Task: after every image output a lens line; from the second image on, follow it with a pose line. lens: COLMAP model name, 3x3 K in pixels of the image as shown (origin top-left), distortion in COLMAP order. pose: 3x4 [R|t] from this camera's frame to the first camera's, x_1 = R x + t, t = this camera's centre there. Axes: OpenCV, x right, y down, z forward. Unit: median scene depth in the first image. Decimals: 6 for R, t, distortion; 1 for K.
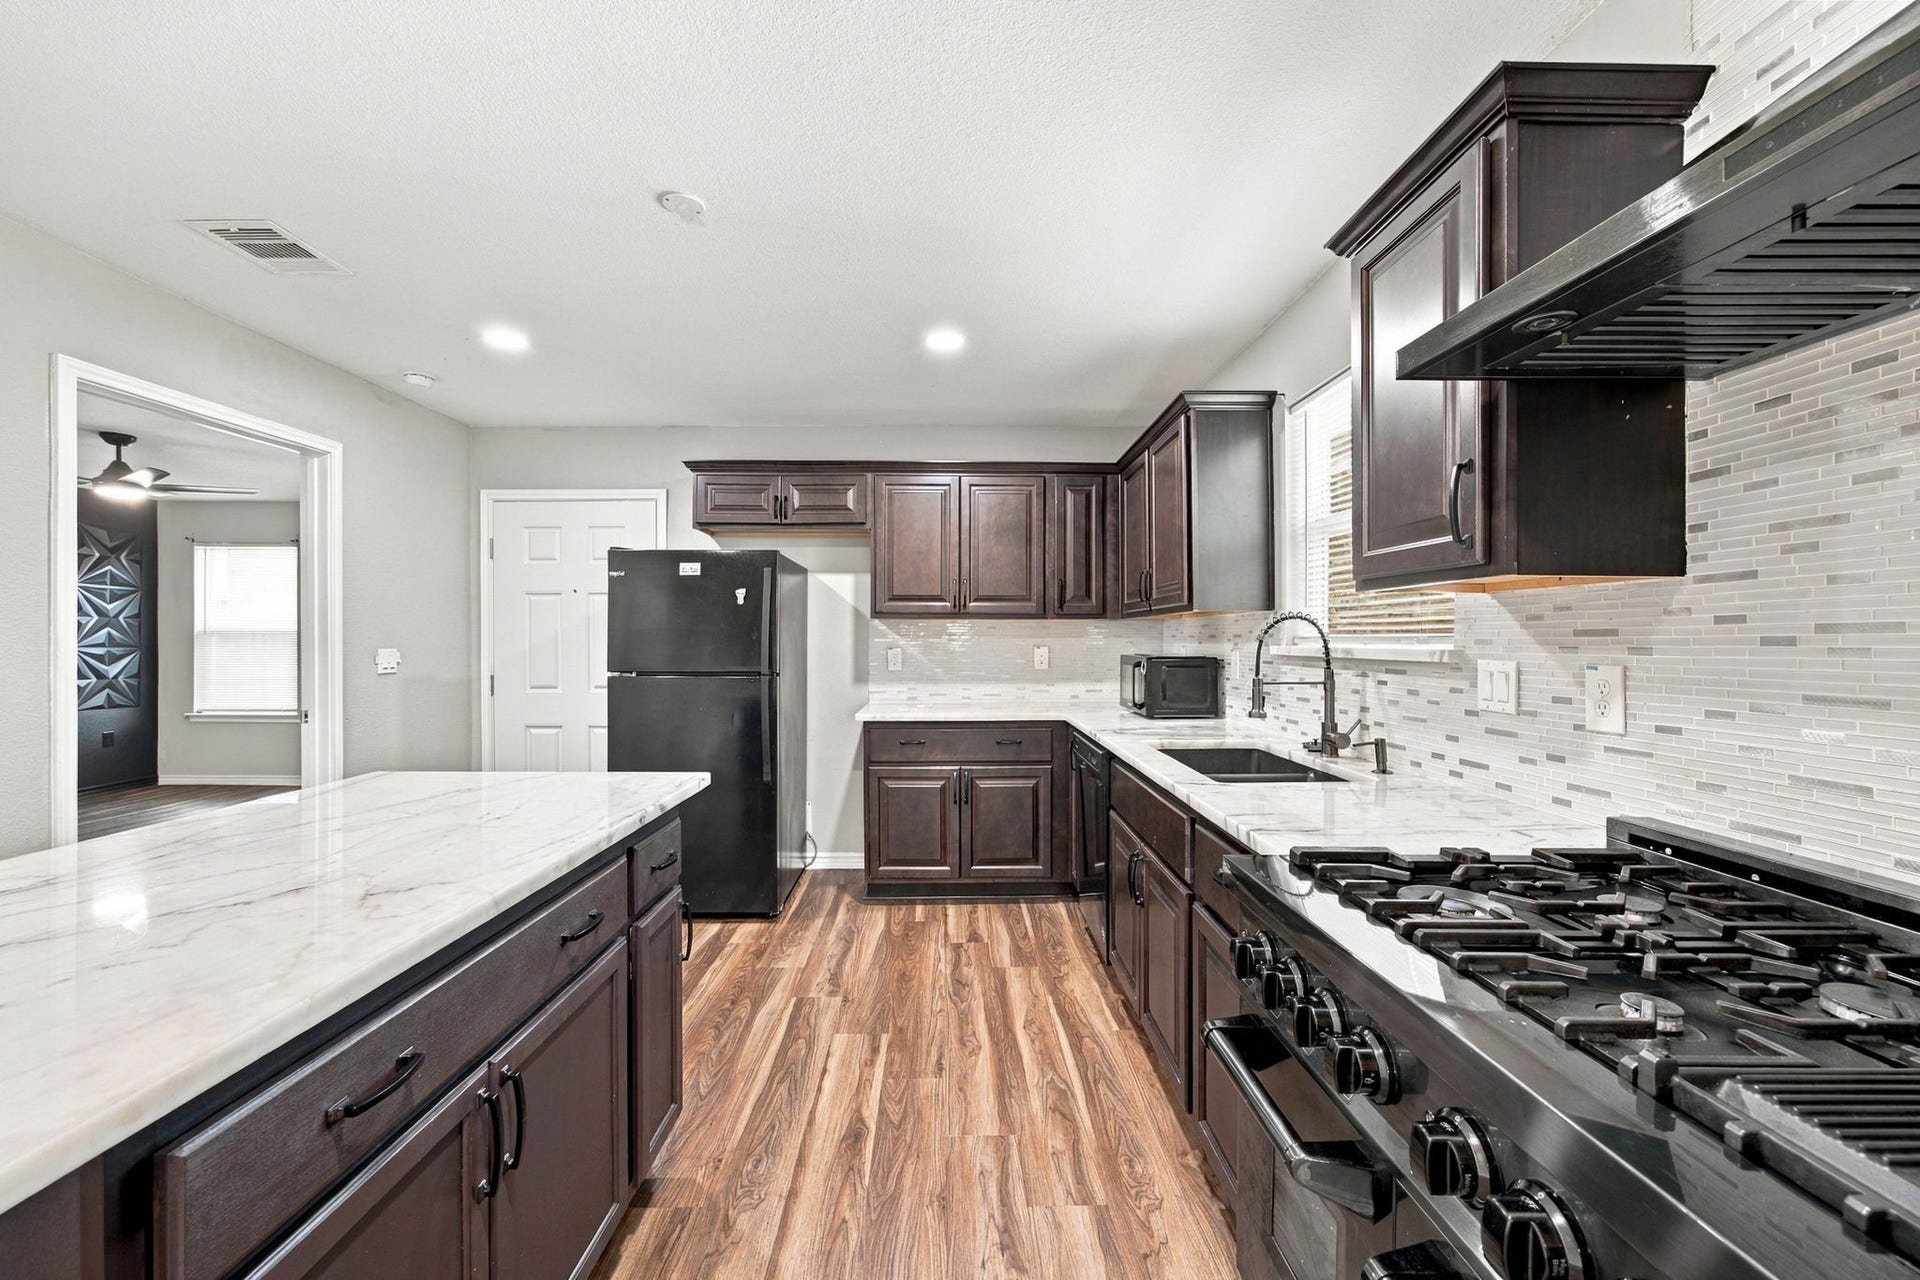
lens RADIAL K [[743.9, 0, 954.0], [0, 743.9, 640.0], [0, 0, 1]] dist [-0.020557, 0.010457]
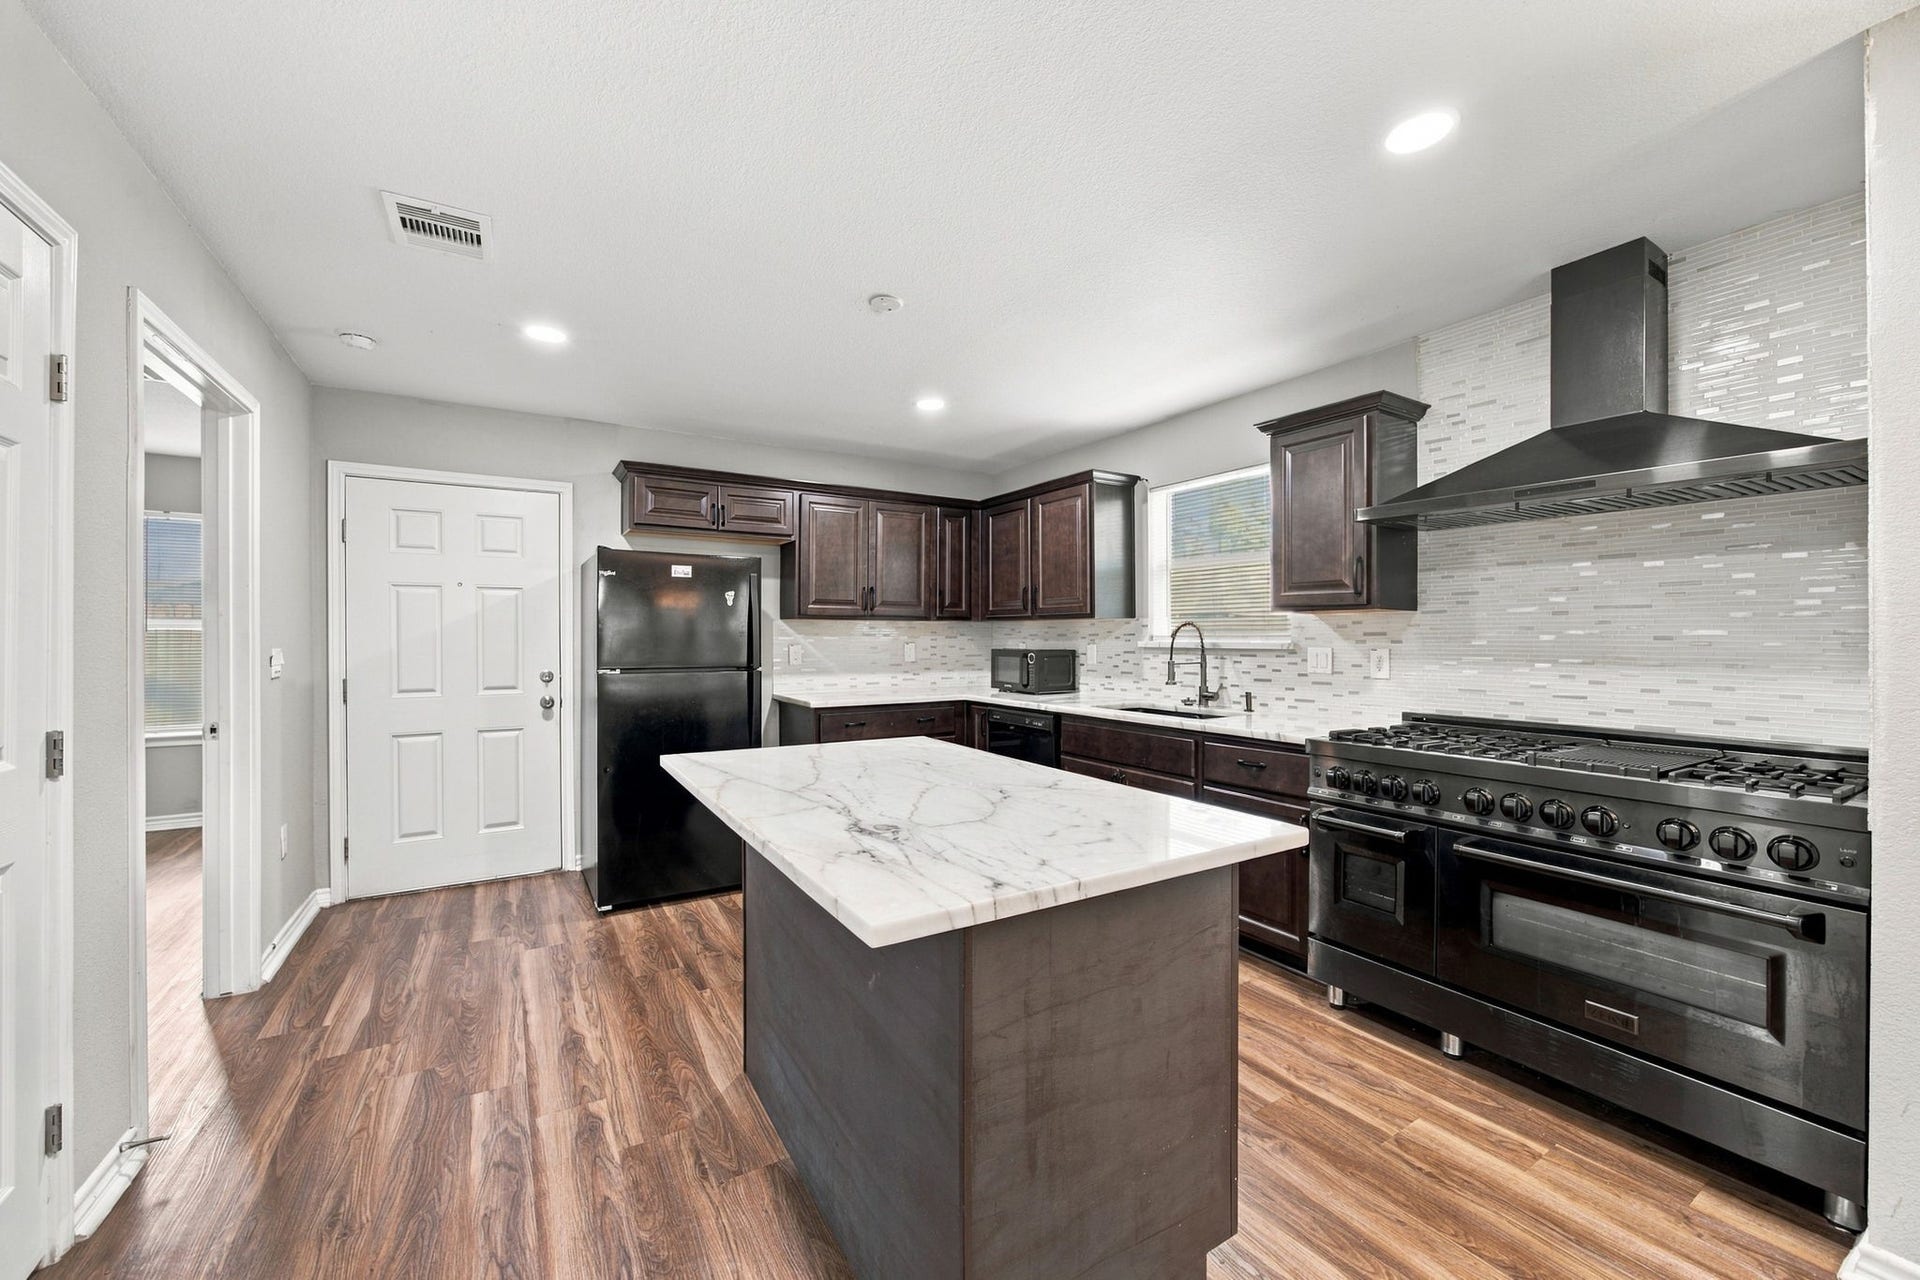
lens RADIAL K [[743.9, 0, 954.0], [0, 743.9, 640.0], [0, 0, 1]] dist [-0.020557, 0.010457]
pose [[0.864343, -0.001727, 0.502900, -0.837698], [0.000642, 0.999997, 0.002330, 0.001382], [-0.502903, -0.001691, 0.864341, -0.177410]]
